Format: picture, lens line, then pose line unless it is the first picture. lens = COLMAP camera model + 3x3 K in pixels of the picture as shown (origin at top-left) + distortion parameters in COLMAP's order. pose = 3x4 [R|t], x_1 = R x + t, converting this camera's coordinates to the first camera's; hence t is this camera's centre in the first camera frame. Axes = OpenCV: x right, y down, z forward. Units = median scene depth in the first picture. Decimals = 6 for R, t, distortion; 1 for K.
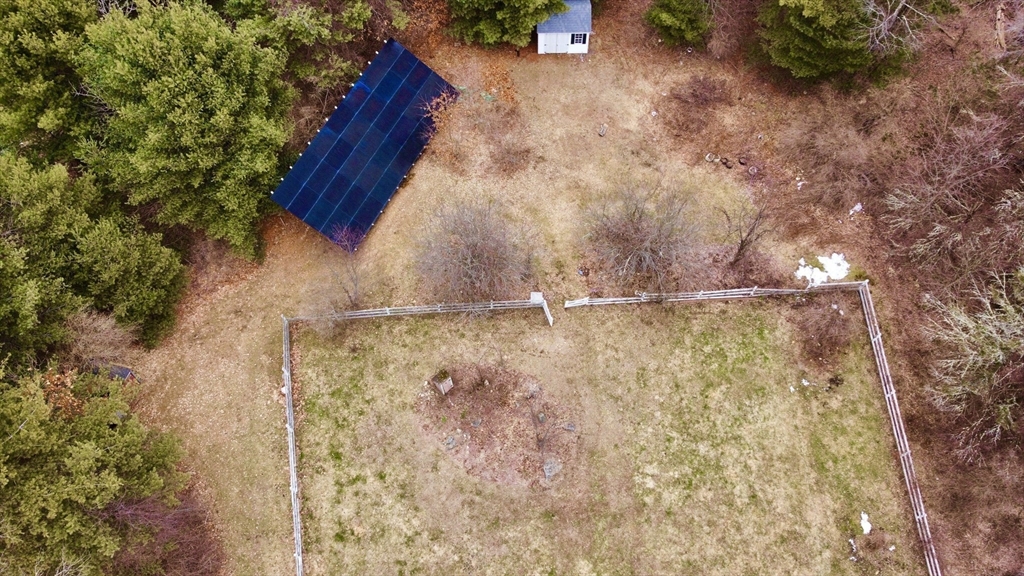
lens RADIAL K [[775.5, 0, 514.2], [0, 775.5, 286.9], [0, 0, 1]] dist [0.002349, -0.010056]
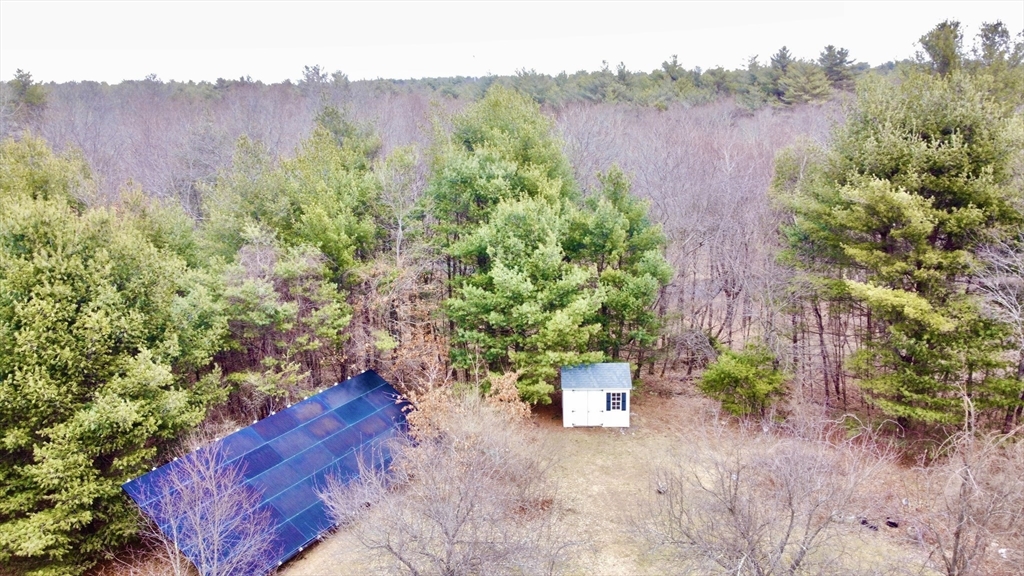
lens RADIAL K [[775.5, 0, 510.6], [0, 775.5, 288.3], [0, 0, 1]] dist [0.002349, -0.010056]
pose [[0.998951, -0.003030, -0.045701, 0.014288], [-0.034162, 0.615325, -0.787533, 0.218776], [0.030507, 0.788267, 0.614576, 0.438944]]
